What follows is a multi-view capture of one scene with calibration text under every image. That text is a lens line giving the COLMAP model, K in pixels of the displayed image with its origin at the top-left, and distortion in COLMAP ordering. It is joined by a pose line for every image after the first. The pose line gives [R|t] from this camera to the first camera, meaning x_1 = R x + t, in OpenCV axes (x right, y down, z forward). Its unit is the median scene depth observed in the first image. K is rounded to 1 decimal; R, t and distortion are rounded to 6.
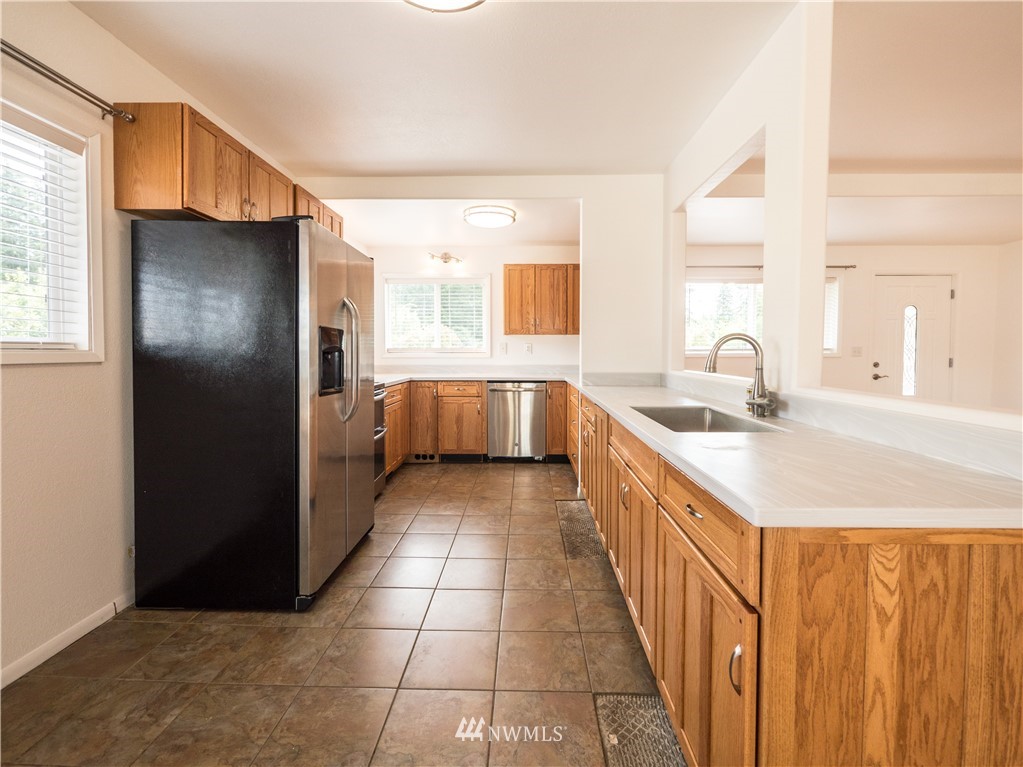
lens RADIAL K [[439.0, 0, 511.5], [0, 439.0, 383.5], [0, 0, 1]] dist [-0.000707, 0.000052]
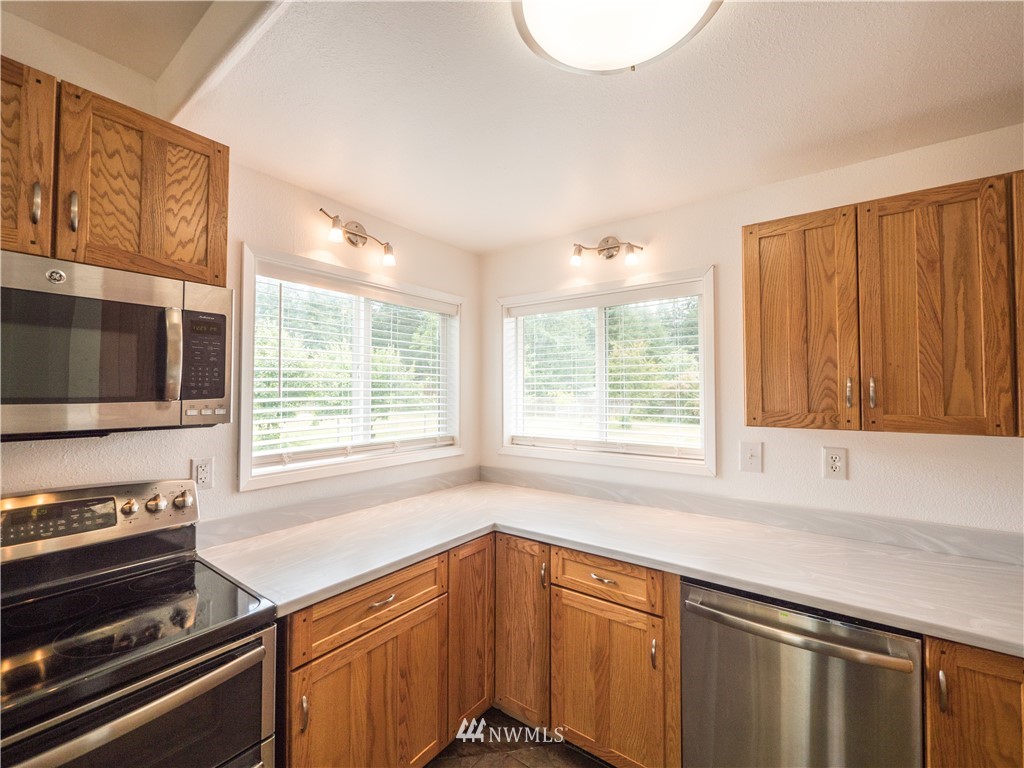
lens RADIAL K [[439.5, 0, 512.0], [0, 439.5, 384.0], [0, 0, 1]] dist [-0.000707, 0.000052]
pose [[0.818074, -0.012915, -0.574968, 0.031717], [-0.036650, 0.996545, -0.074531, -0.112788], [0.573944, 0.082044, 0.814774, 0.615374]]
